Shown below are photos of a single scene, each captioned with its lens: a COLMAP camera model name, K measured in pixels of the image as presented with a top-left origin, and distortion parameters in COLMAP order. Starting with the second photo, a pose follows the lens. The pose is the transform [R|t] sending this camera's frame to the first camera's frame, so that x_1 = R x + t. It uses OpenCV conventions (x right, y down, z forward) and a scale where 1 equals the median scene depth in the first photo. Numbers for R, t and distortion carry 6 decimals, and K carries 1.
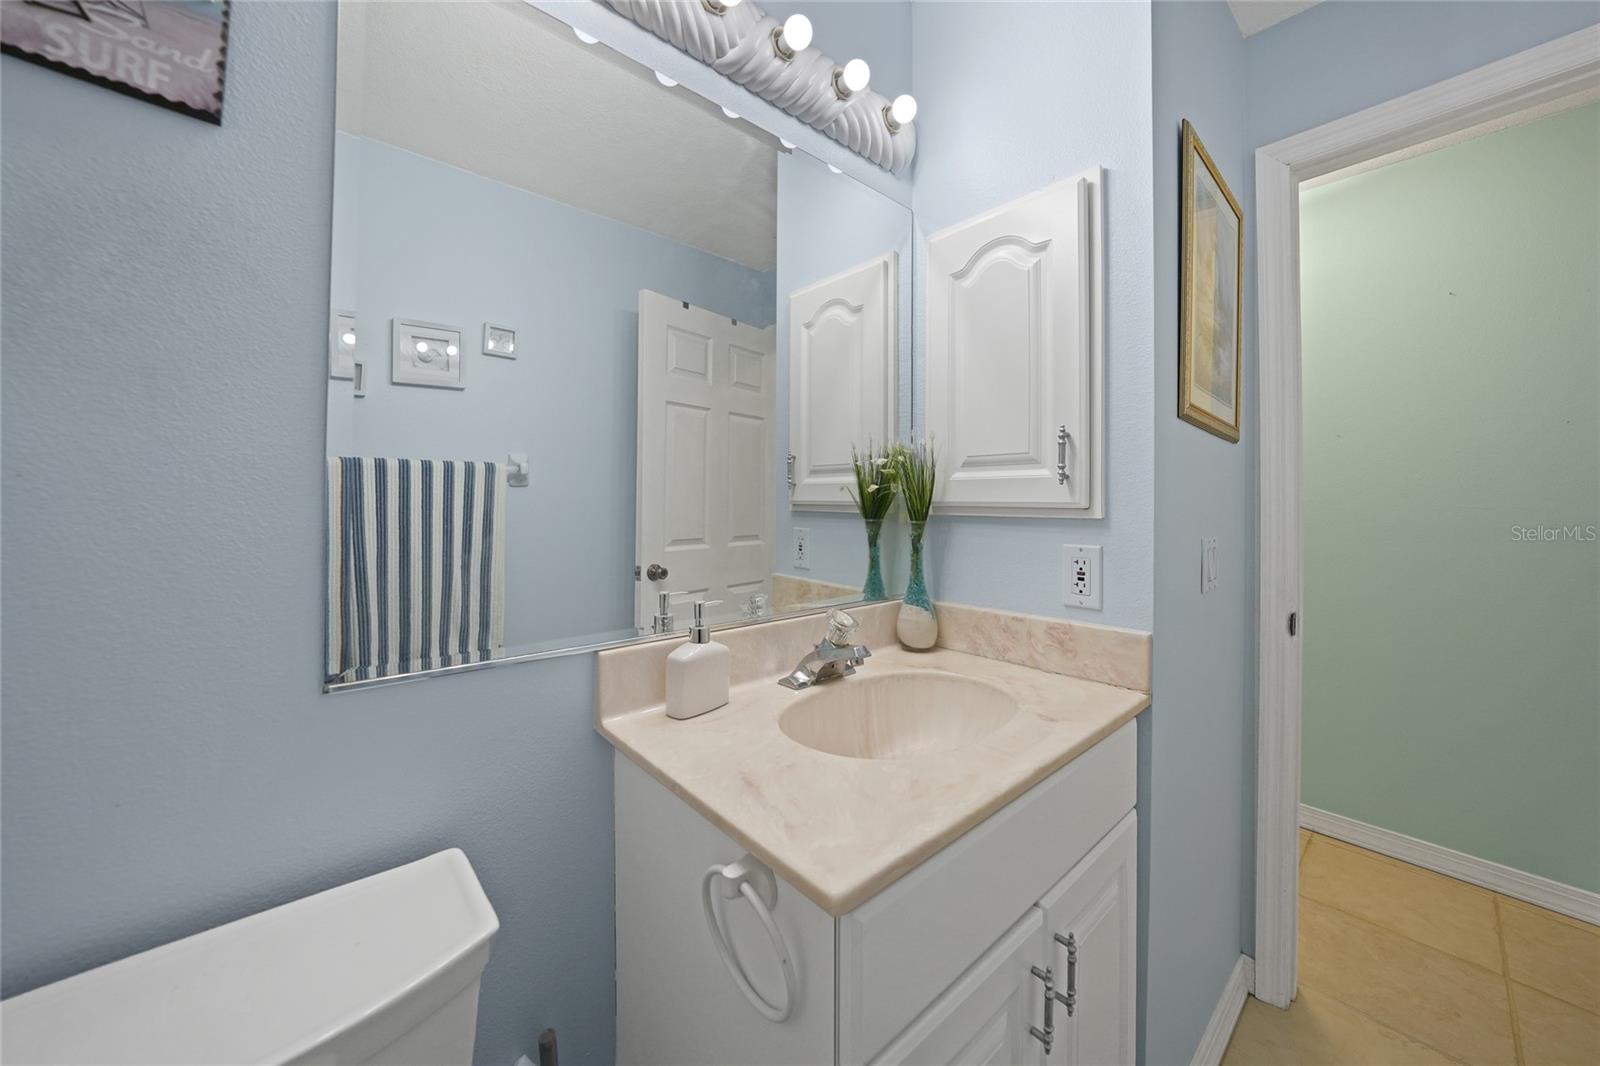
lens RADIAL K [[558.8, 0, 795.1], [0, 558.8, 505.1], [0, 0, 1]] dist [-0.000231, 0.000003]
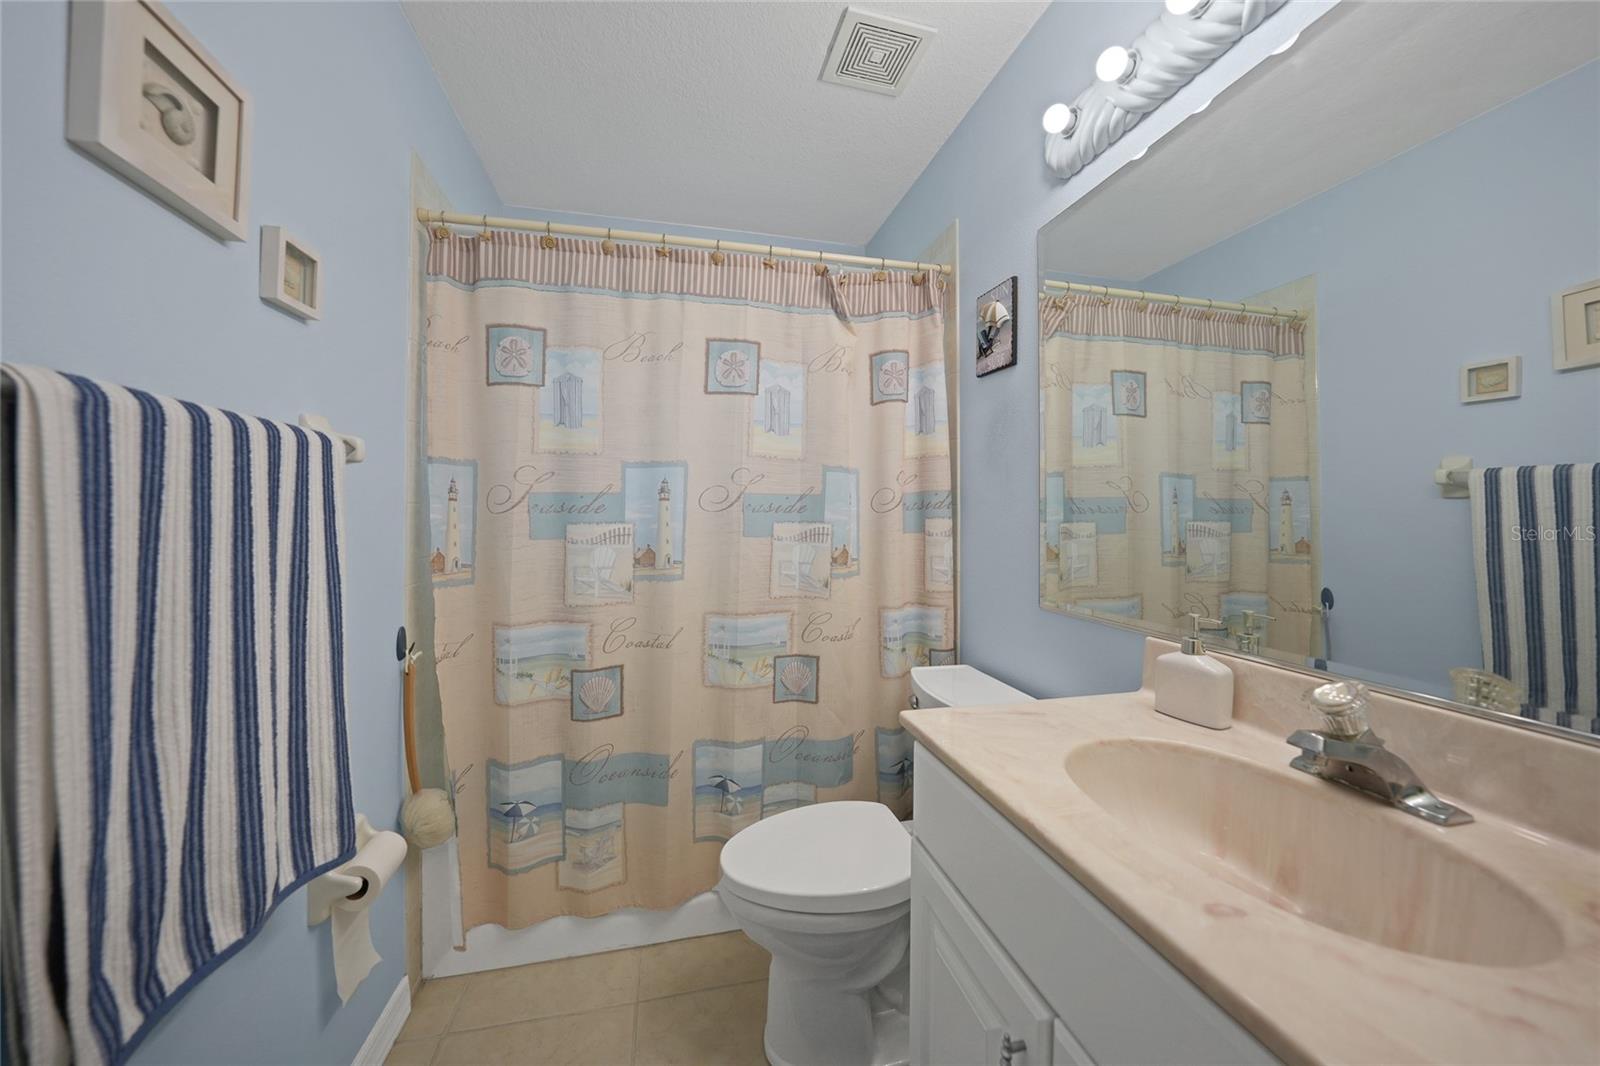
lens RADIAL K [[558.8, 0, 795.1], [0, 558.8, 505.1], [0, 0, 1]] dist [-0.000231, 0.000003]
pose [[-0.467238, -0.019631, -0.883913, 1.139330], [-0.003098, 0.999784, -0.020568, 0.003185], [0.884126, -0.006872, -0.467198, 0.900257]]
